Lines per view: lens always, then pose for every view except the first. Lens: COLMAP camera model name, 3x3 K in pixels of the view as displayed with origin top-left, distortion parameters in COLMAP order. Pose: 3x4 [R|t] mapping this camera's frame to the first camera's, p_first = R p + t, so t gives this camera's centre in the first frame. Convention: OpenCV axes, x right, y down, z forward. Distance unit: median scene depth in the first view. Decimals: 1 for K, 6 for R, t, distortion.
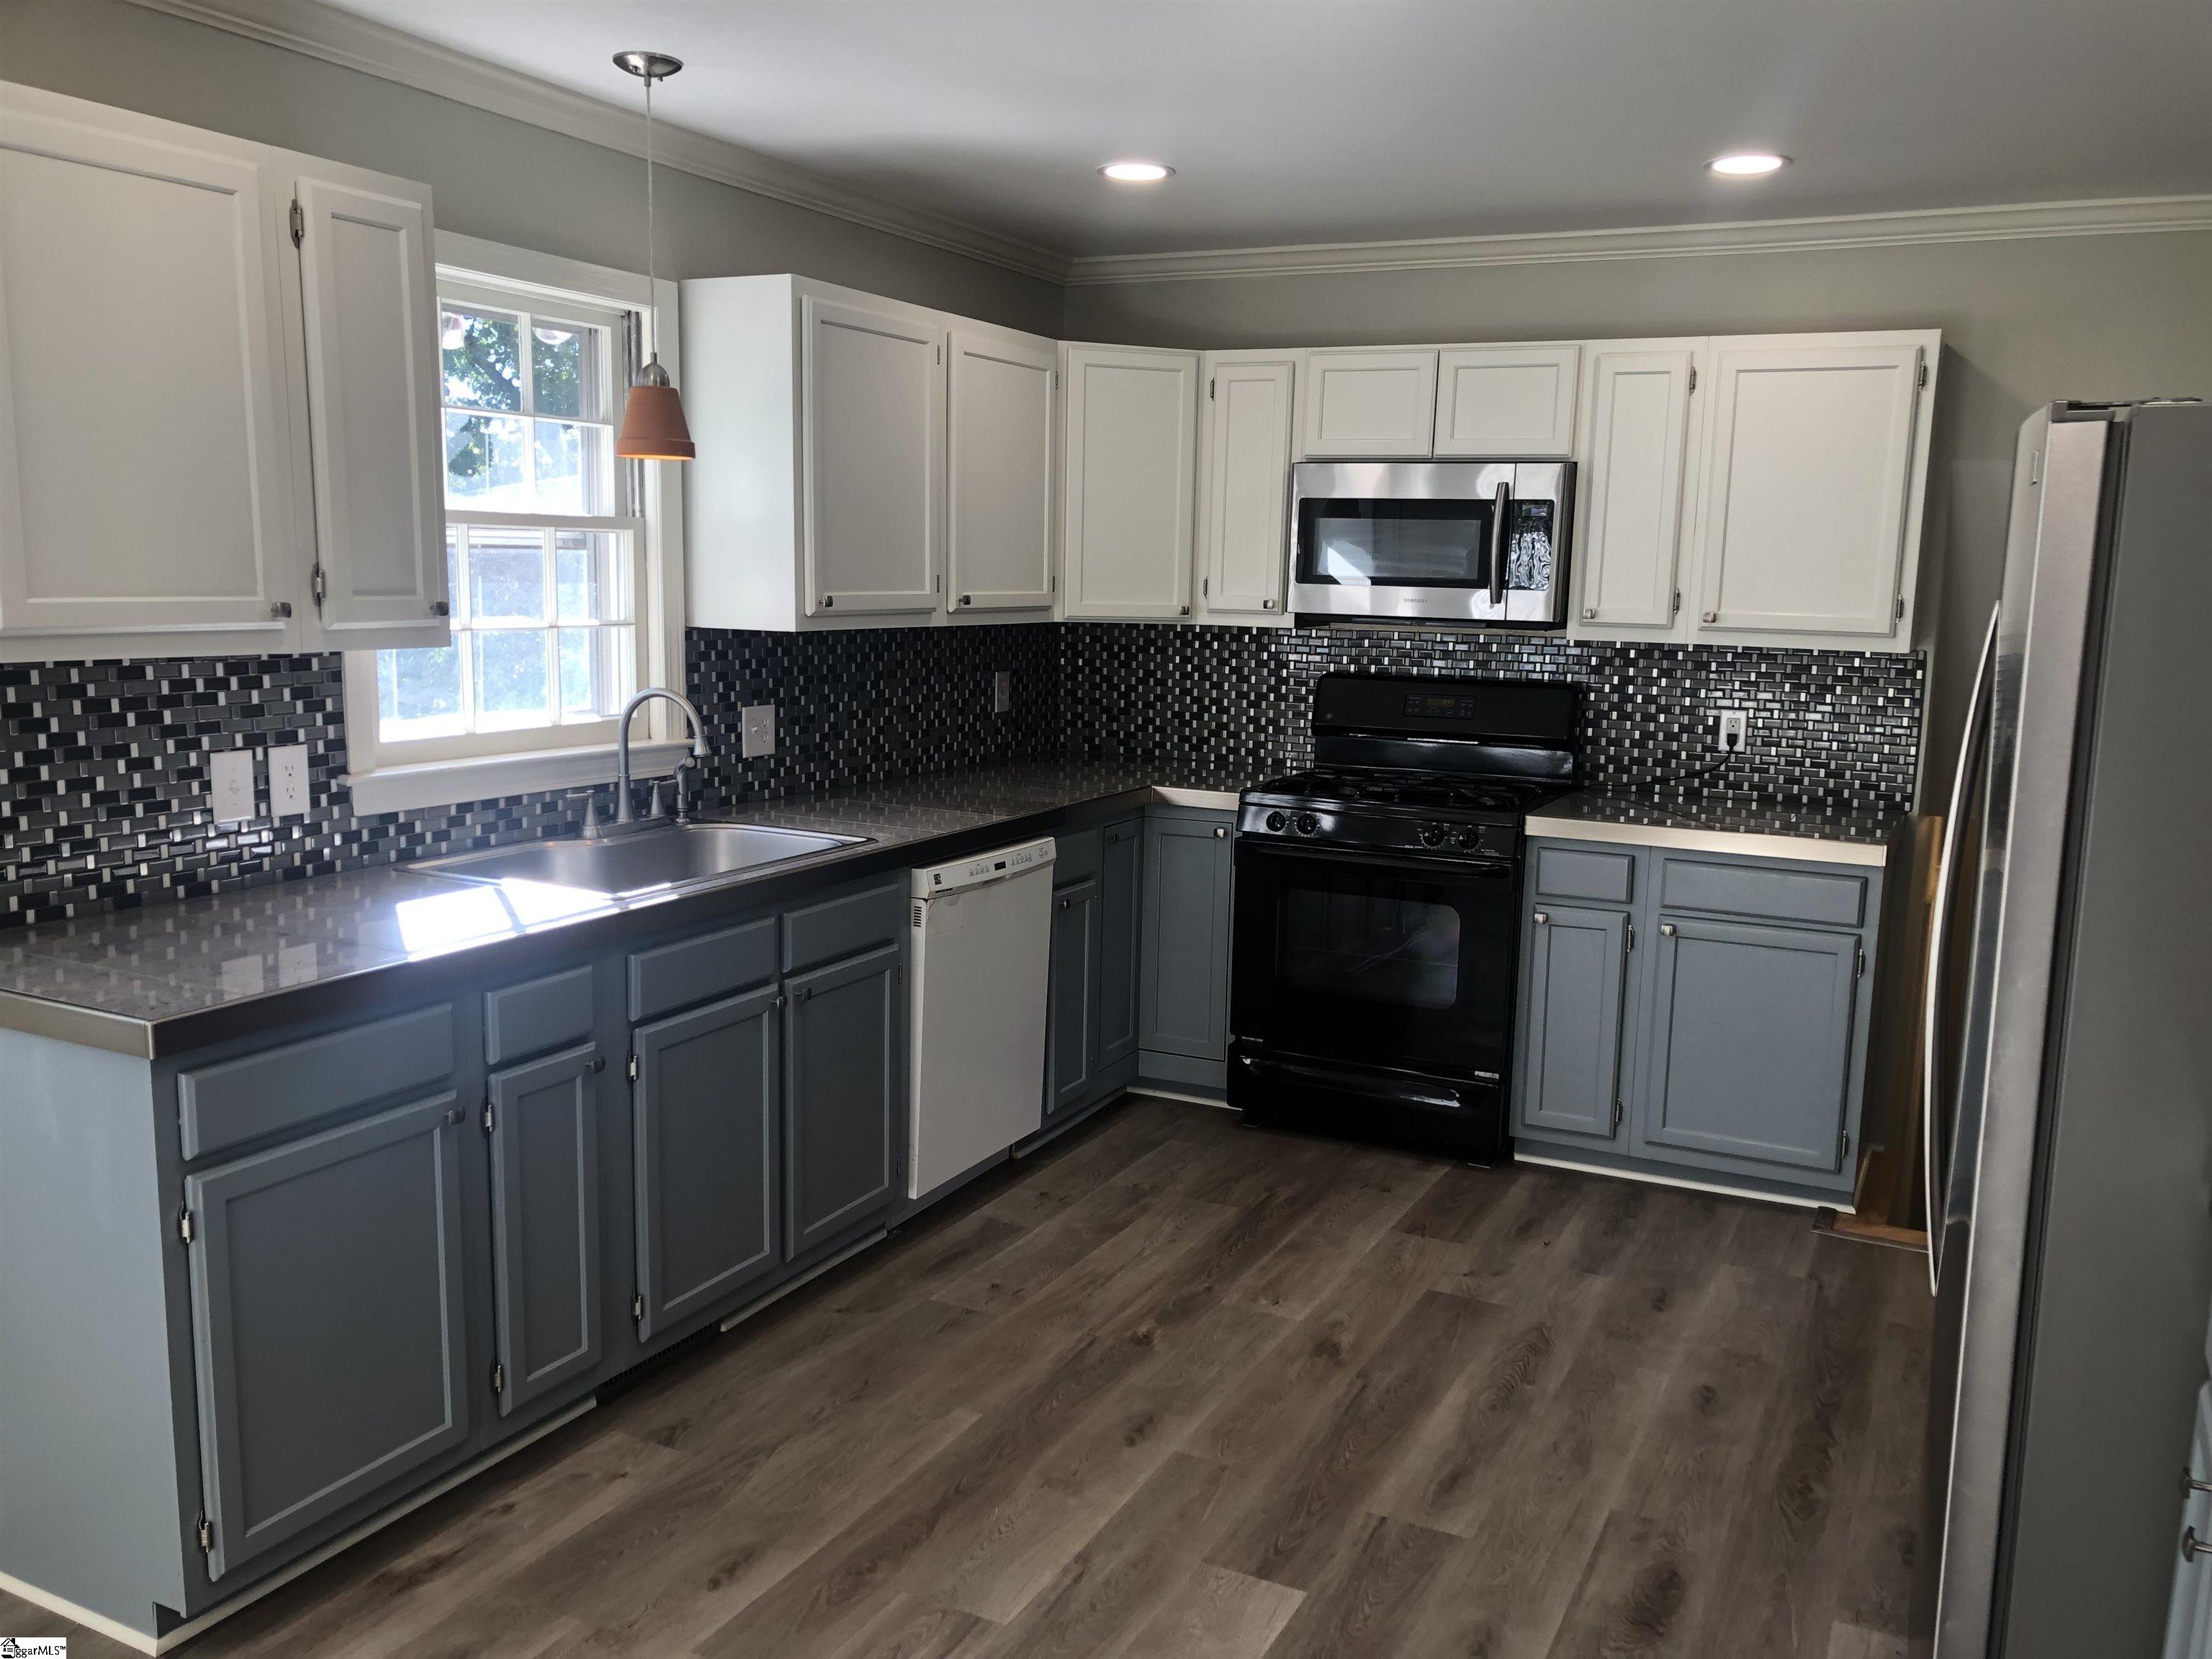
lens RADIAL K [[1805.6, 0, 1106.9], [0, 1805.6, 847.3], [0, 0, 1]] dist [0.047698, -0.040568]
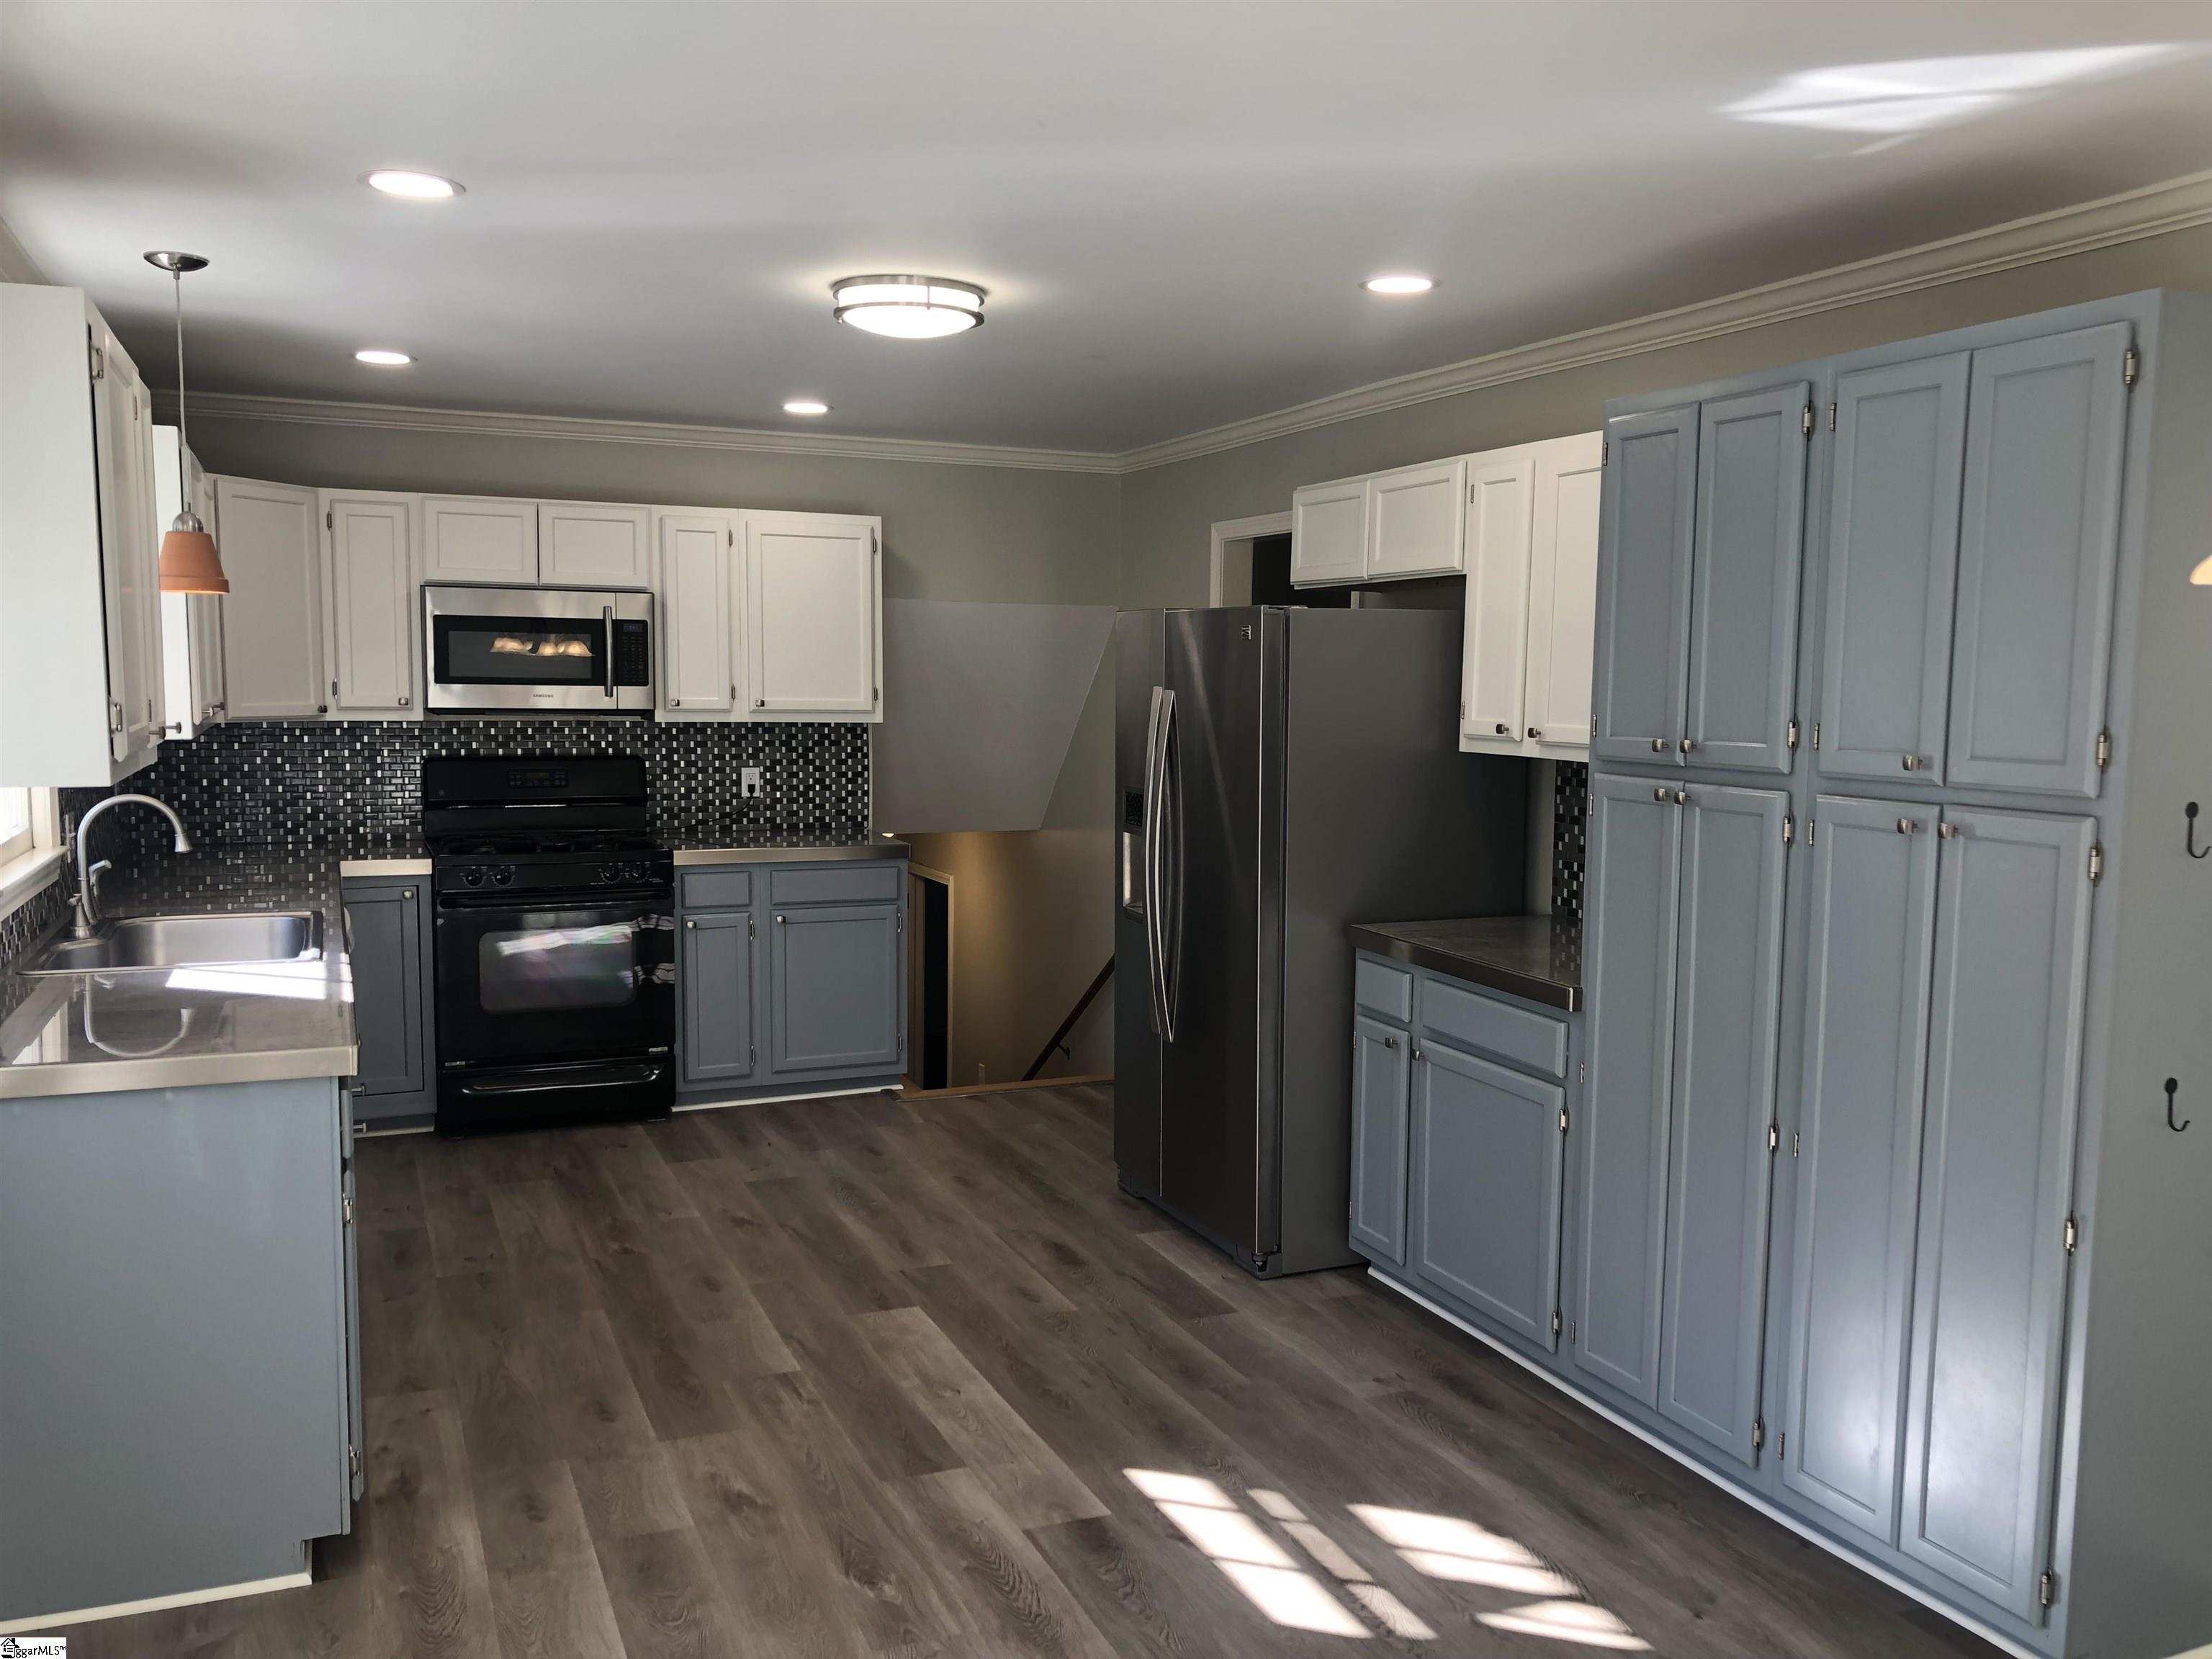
lens RADIAL K [[1805.6, 0, 1097.7], [0, 1805.6, 832.7], [0, 0, 1]] dist [0.047698, -0.040568]
pose [[0.658556, -0.085304, 0.747681, -0.580700], [0.121901, 0.992525, 0.005869, -0.000602], [-0.742593, 0.087278, 0.664032, -0.141823]]
